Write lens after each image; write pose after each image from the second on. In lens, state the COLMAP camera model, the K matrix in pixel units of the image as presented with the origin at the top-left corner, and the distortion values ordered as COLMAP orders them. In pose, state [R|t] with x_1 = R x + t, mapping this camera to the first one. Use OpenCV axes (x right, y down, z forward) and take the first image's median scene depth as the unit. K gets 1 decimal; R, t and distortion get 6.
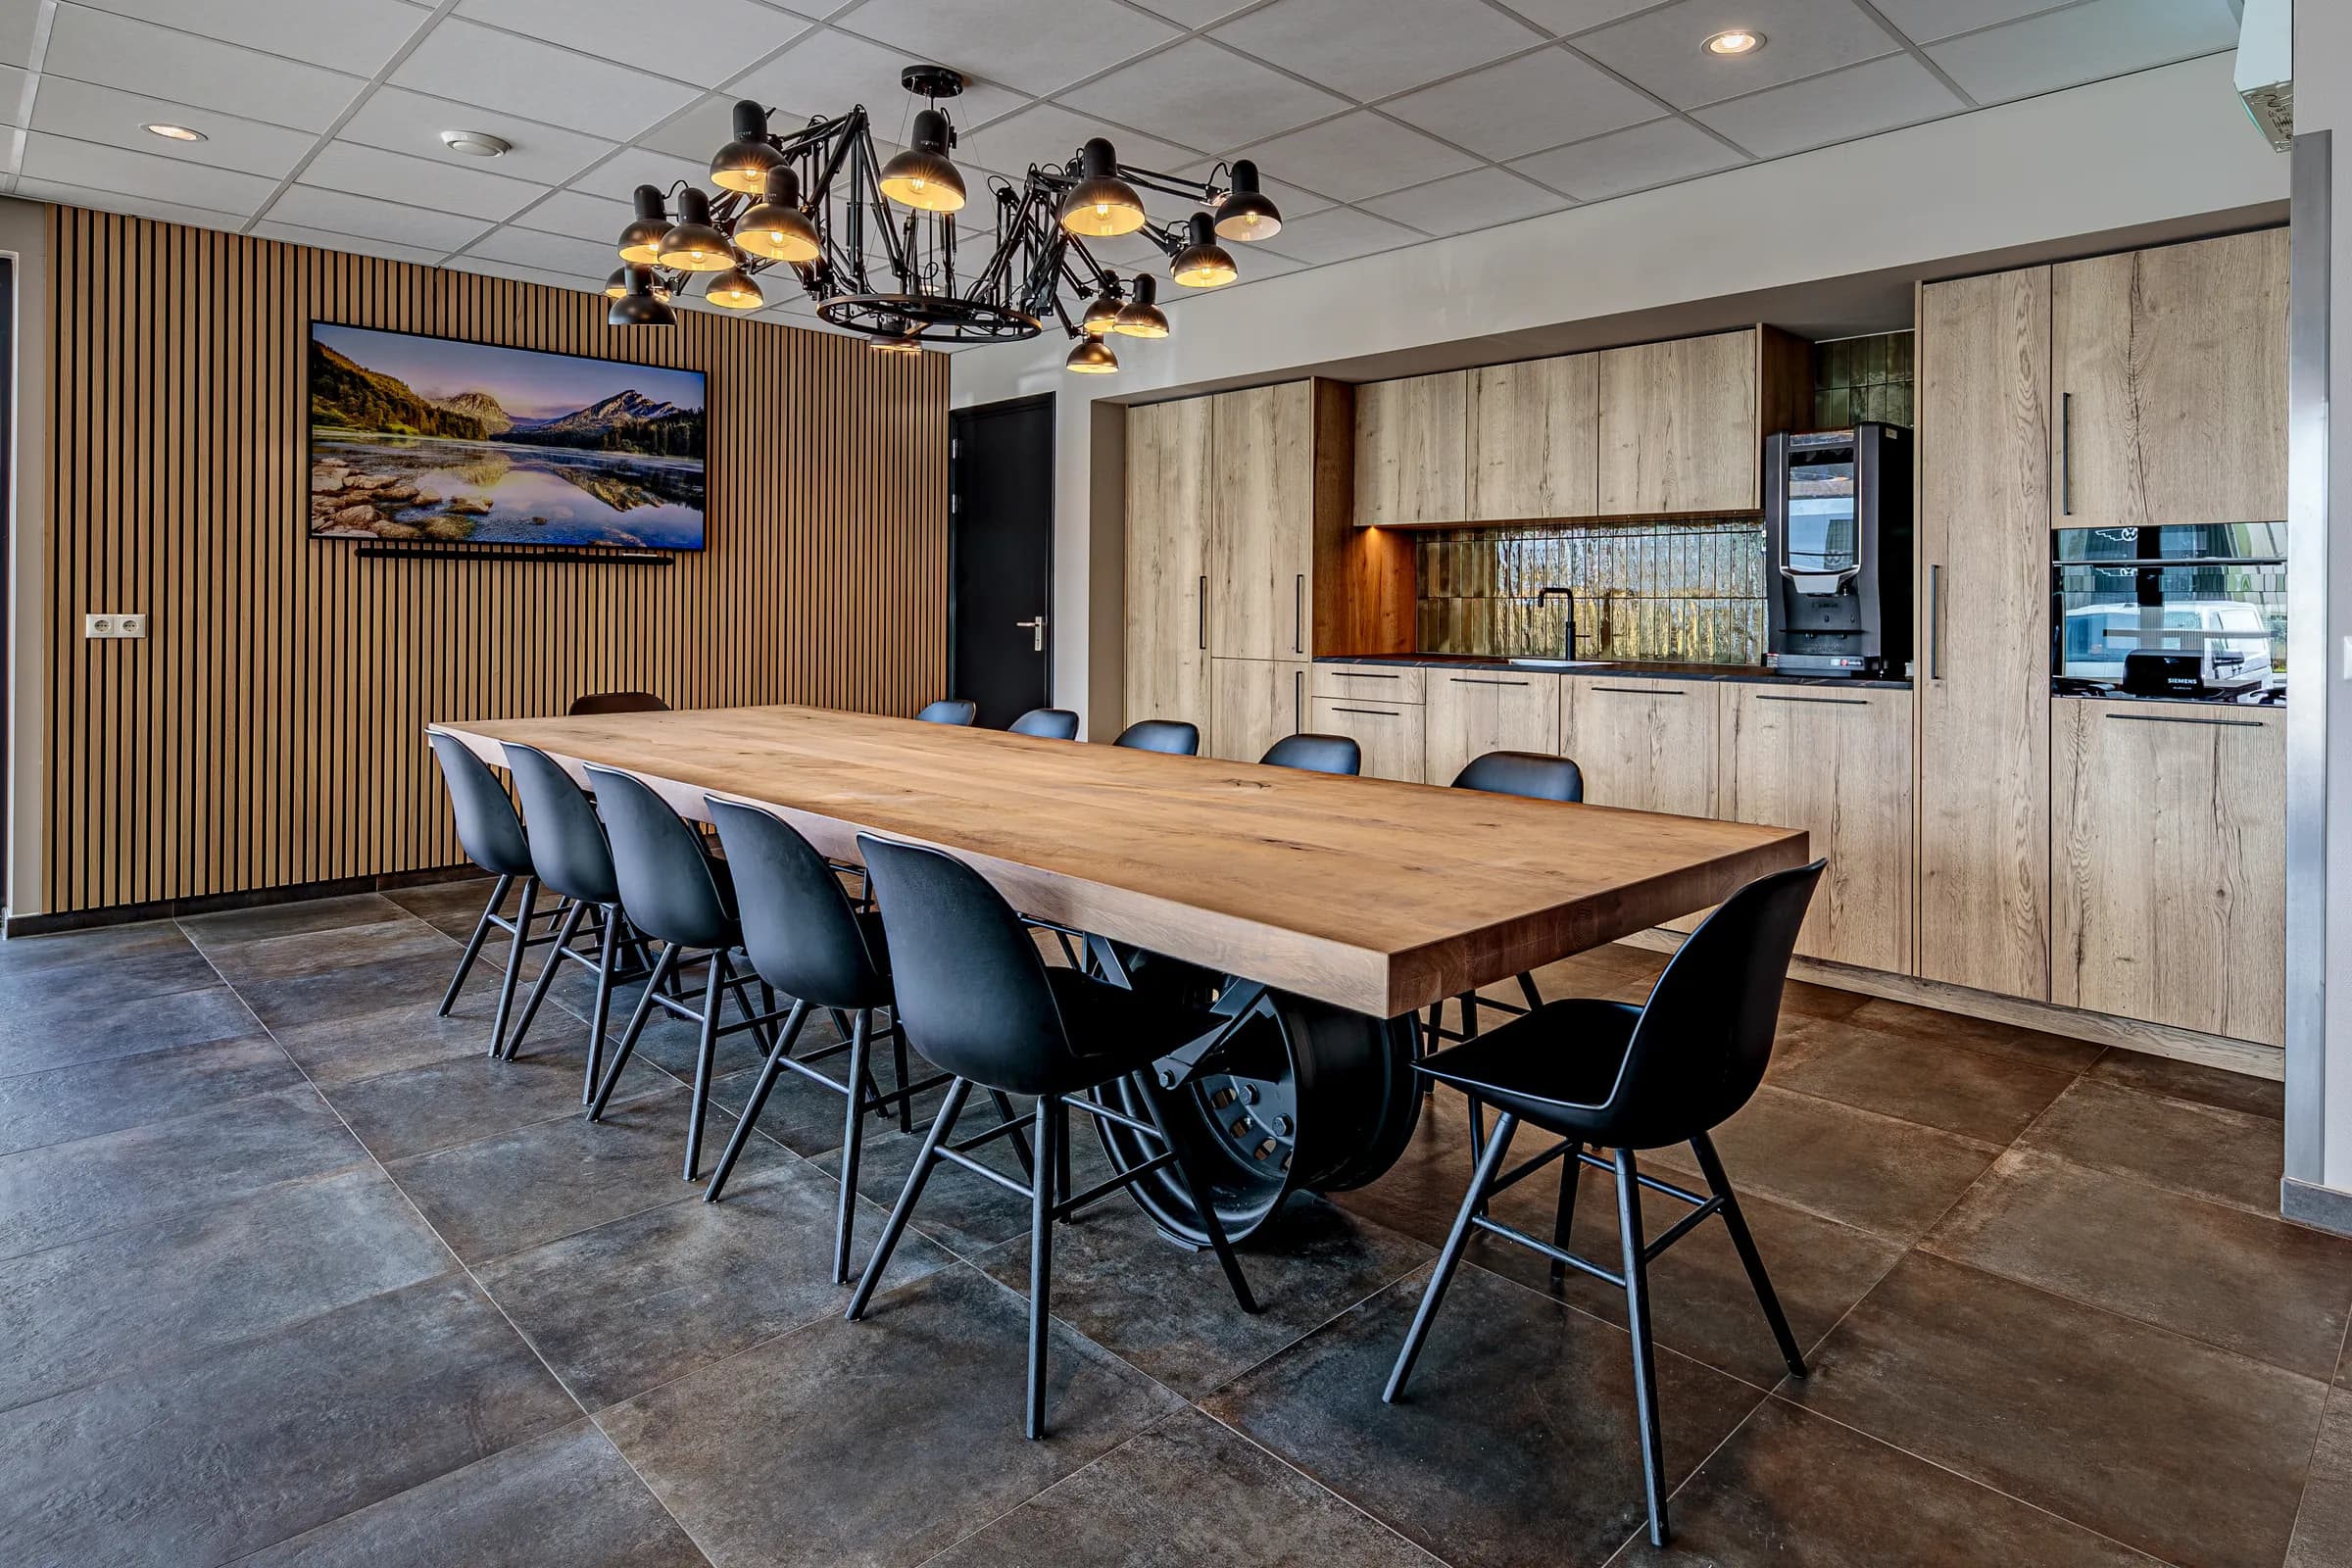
lens RADIAL K [[1289.7, 0, 1352.2], [0, 1289.7, 626.5], [0, 0, 1]] dist [0.007304, -0.000620]
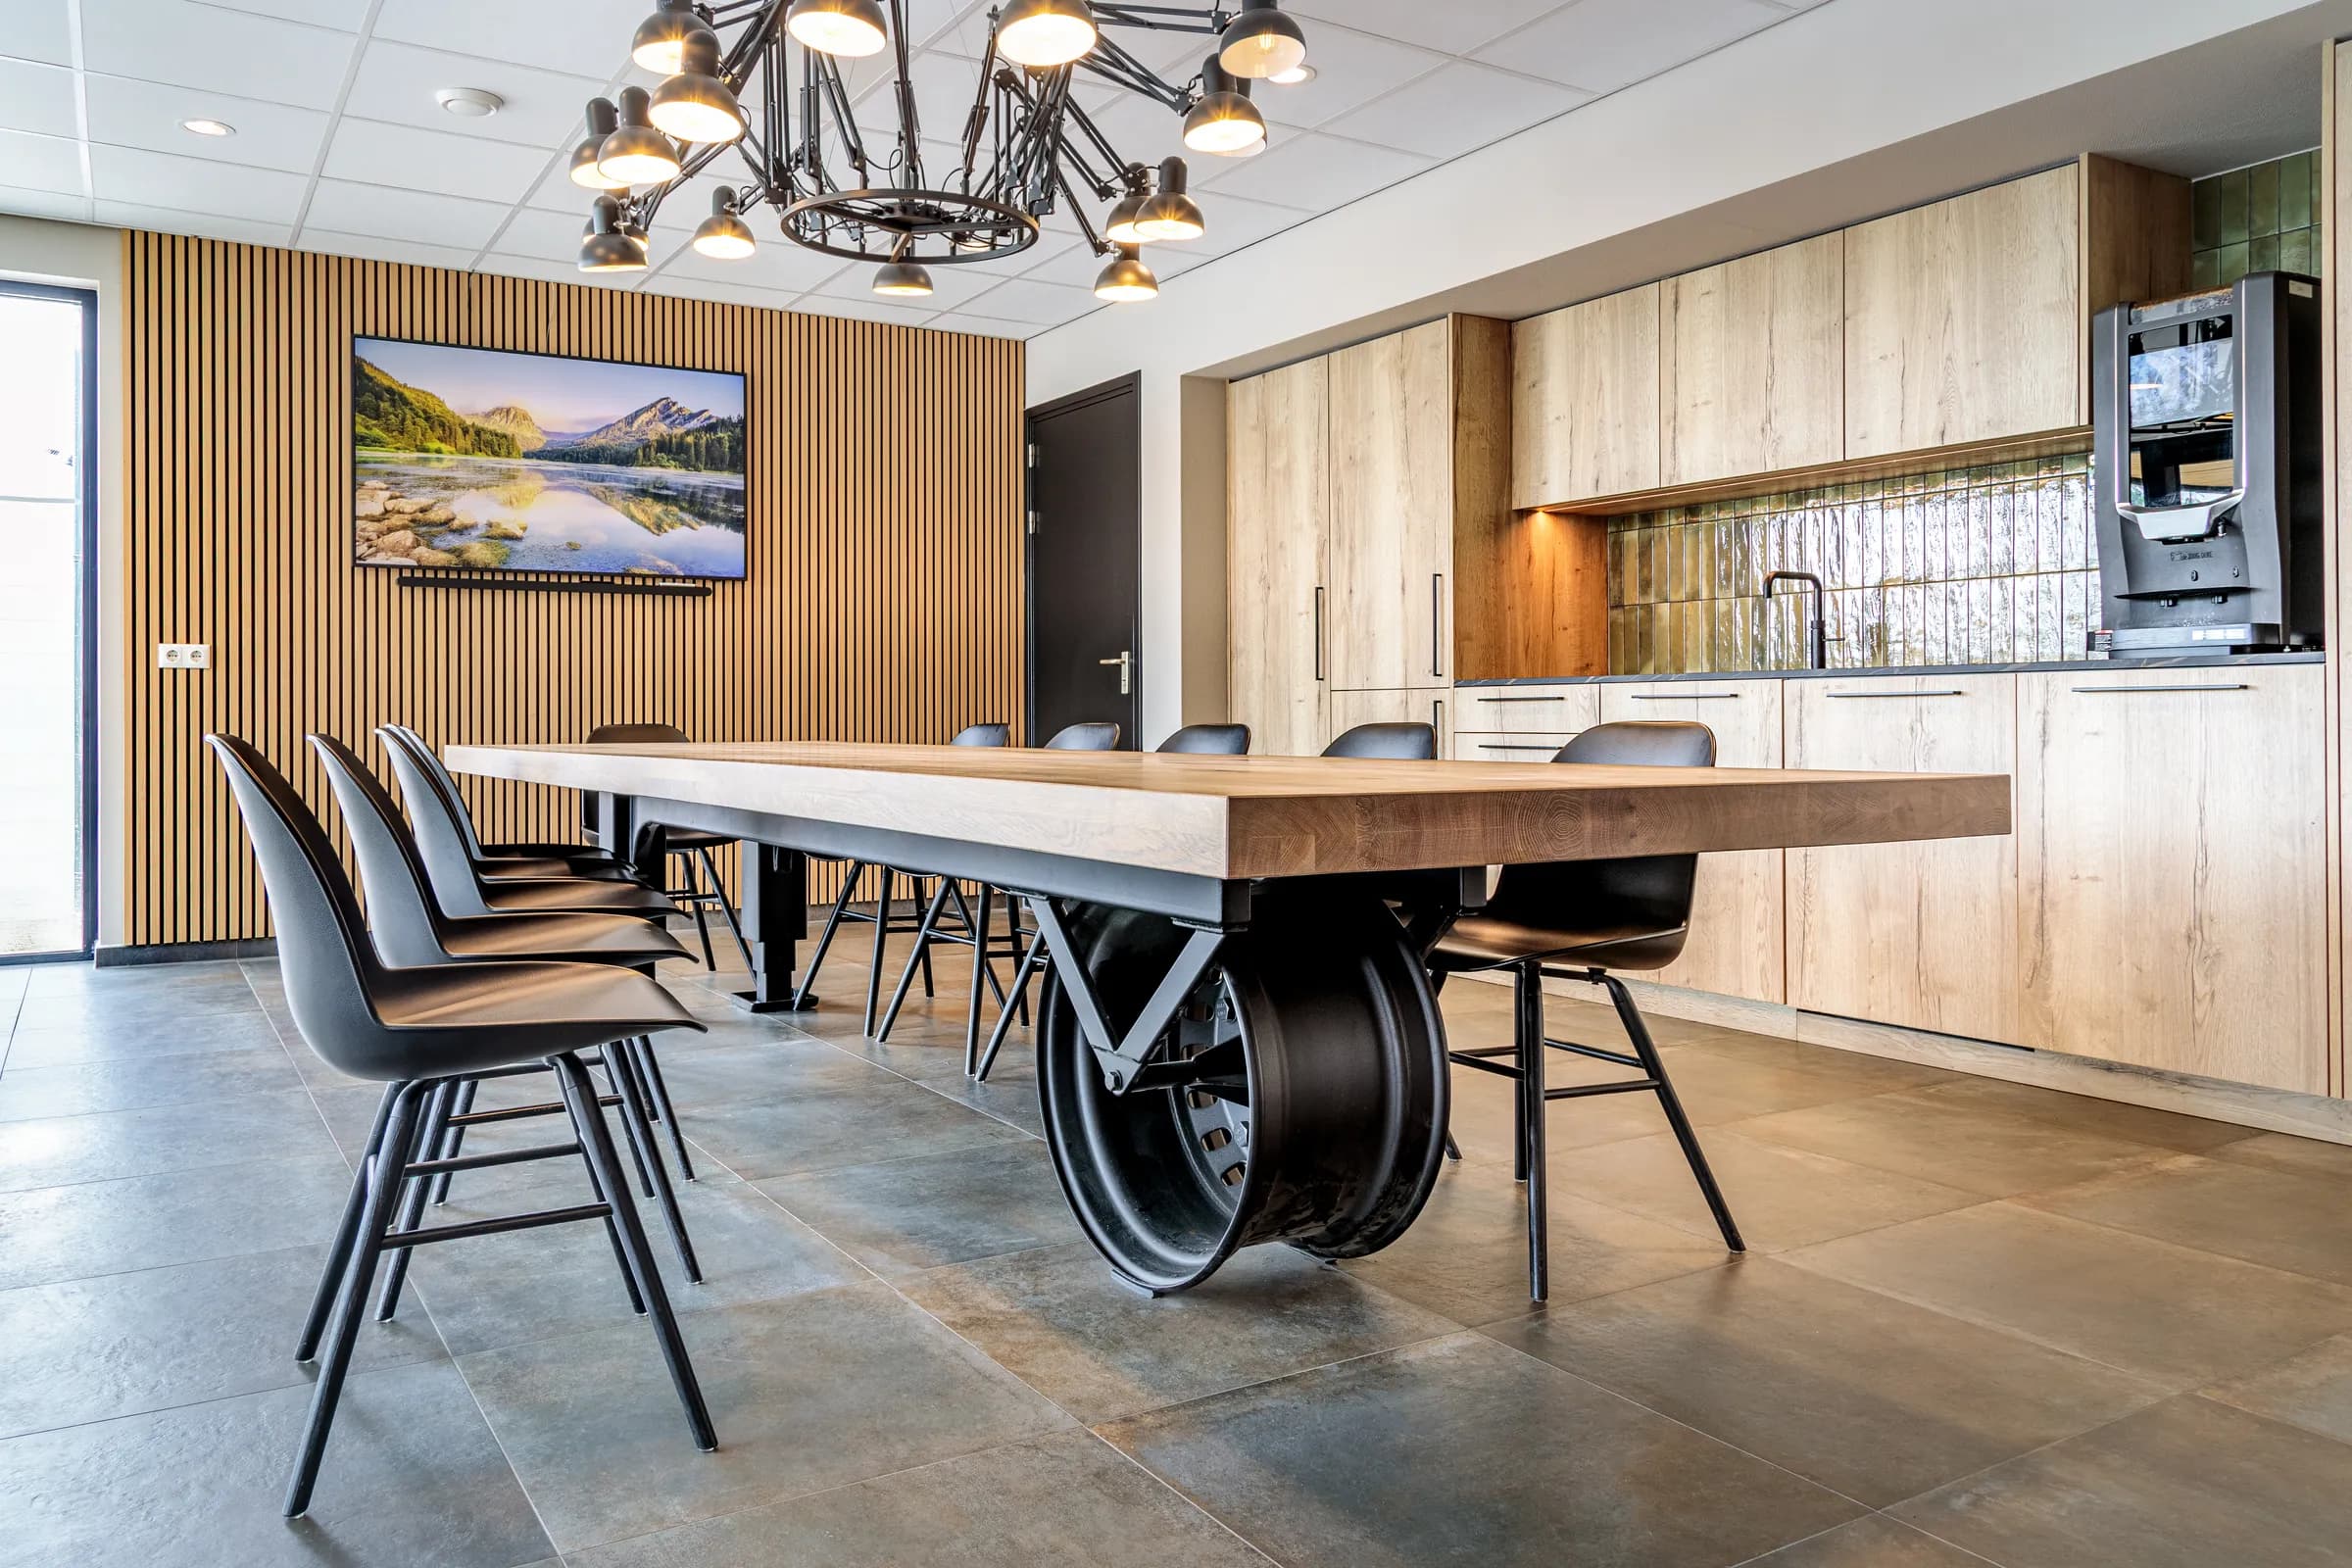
lens RADIAL K [[1691.4, 0, 1176.0], [0, 1691.4, 784.0], [0, 0, 1]] dist [0.000984, 0.008478]
pose [[0.954721, -0.014817, -0.297134, 0.122826], [0.013045, 0.999883, -0.007946, 0.102603], [0.297217, 0.003711, 0.954803, 0.003004]]
